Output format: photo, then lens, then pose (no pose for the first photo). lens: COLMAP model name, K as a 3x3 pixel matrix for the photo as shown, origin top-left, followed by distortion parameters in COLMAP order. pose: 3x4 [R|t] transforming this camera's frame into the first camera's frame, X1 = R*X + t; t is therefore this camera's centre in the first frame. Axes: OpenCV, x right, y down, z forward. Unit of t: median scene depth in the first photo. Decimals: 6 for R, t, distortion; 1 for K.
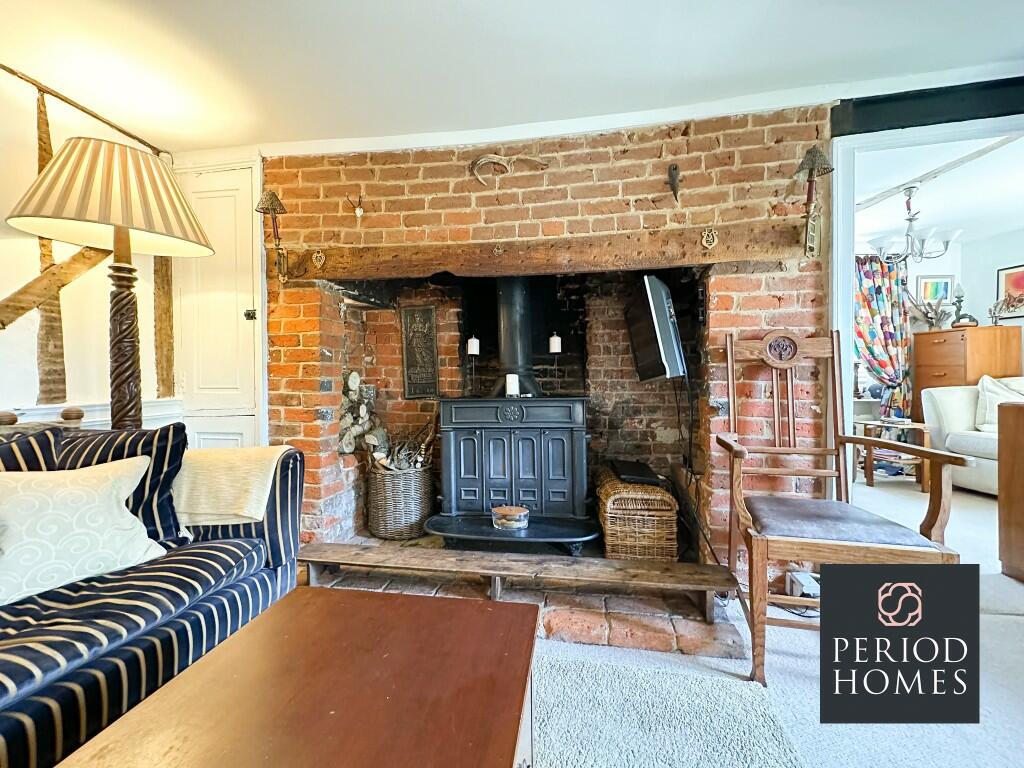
lens RADIAL K [[413.4, 0, 509.1], [0, 413.4, 378.1], [0, 0, 1]] dist [-0.000518, -0.000116]
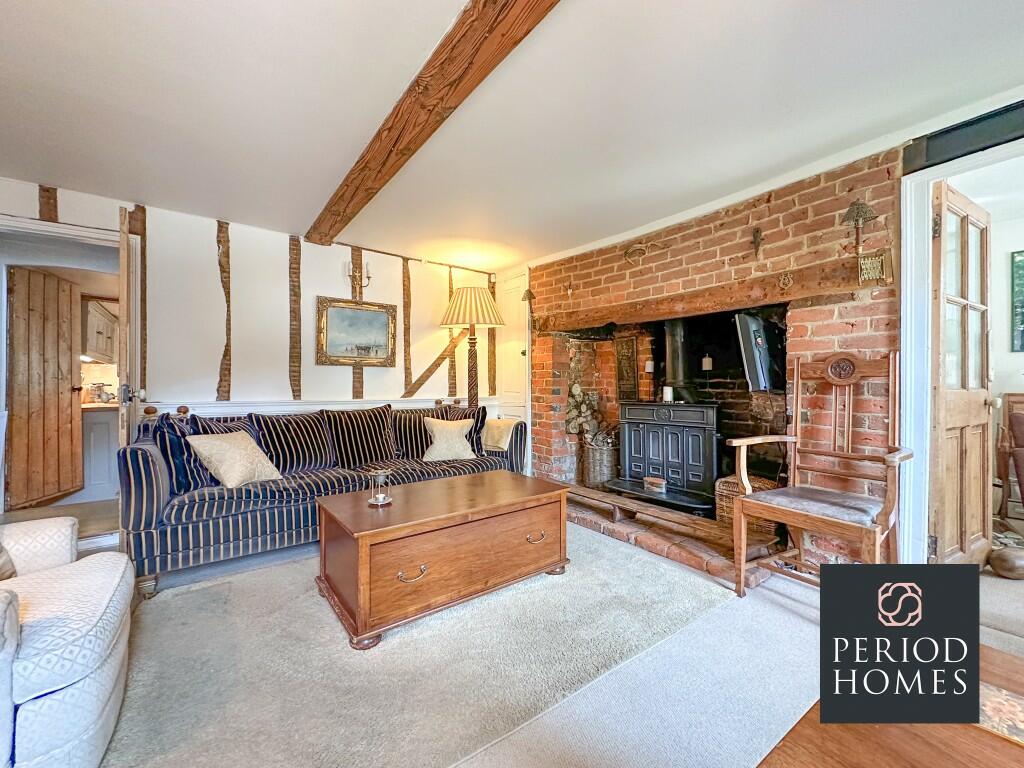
lens RADIAL K [[412.5, 0, 508.5], [0, 412.5, 387.0], [0, 0, 1]] dist [-0.000695, -0.000077]
pose [[0.726179, 0.013449, -0.687374, 0.719110], [-0.009500, 0.999909, 0.009527, -0.019557], [0.687440, -0.000388, 0.726241, -0.476116]]
